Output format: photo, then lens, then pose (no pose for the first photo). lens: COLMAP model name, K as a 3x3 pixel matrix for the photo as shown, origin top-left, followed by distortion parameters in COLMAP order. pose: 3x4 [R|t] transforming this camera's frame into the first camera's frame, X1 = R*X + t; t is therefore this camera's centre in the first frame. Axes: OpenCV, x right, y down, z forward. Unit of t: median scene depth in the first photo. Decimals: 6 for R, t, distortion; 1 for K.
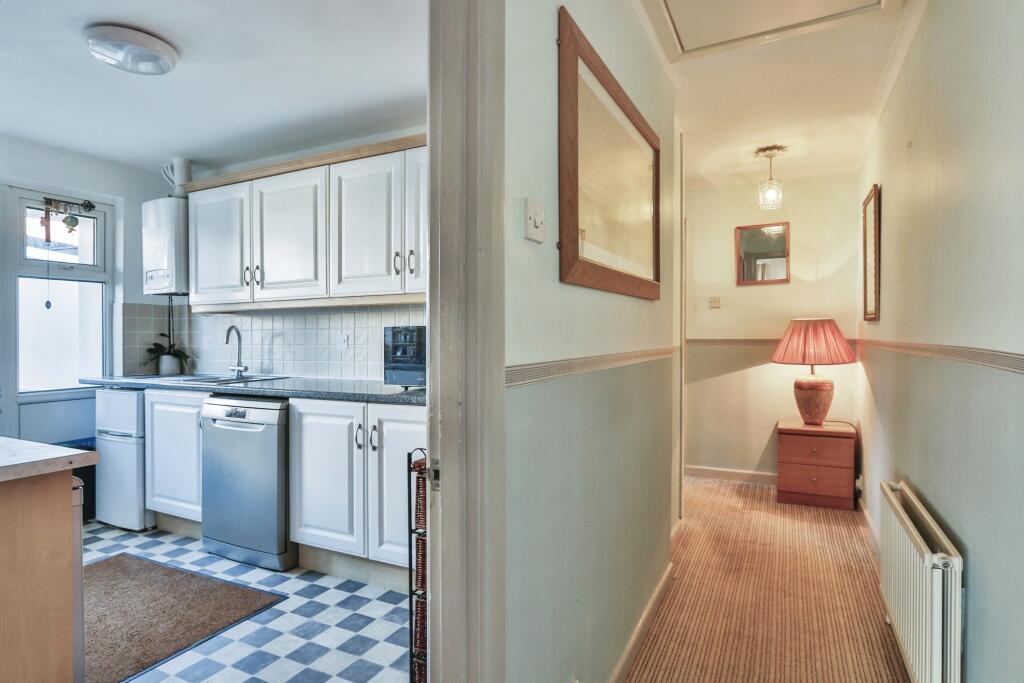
lens RADIAL K [[552.4, 0, 511.6], [0, 552.4, 338.7], [0, 0, 1]] dist [-0.002180, -0.000144]
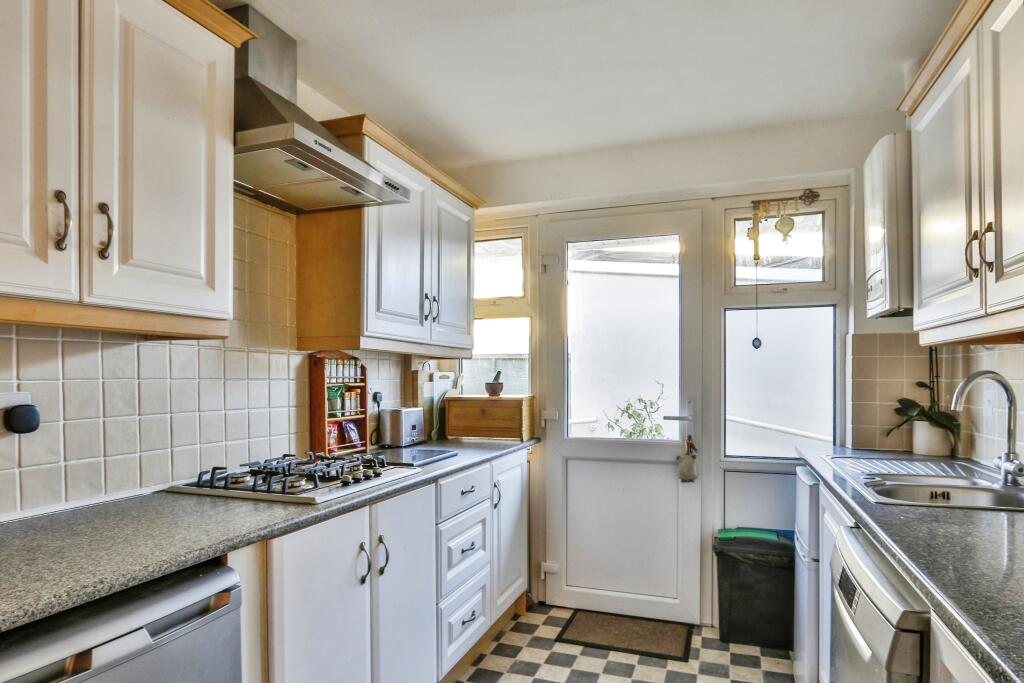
lens RADIAL K [[613.1, 0, 502.6], [0, 613.1, 372.4], [0, 0, 1]] dist [0.001672, 0.000414]
pose [[0.106027, 0.001204, -0.994363, -0.047296], [-0.006351, 0.999980, 0.000533, -0.019668], [0.994343, 0.006259, 0.106032, 0.552844]]
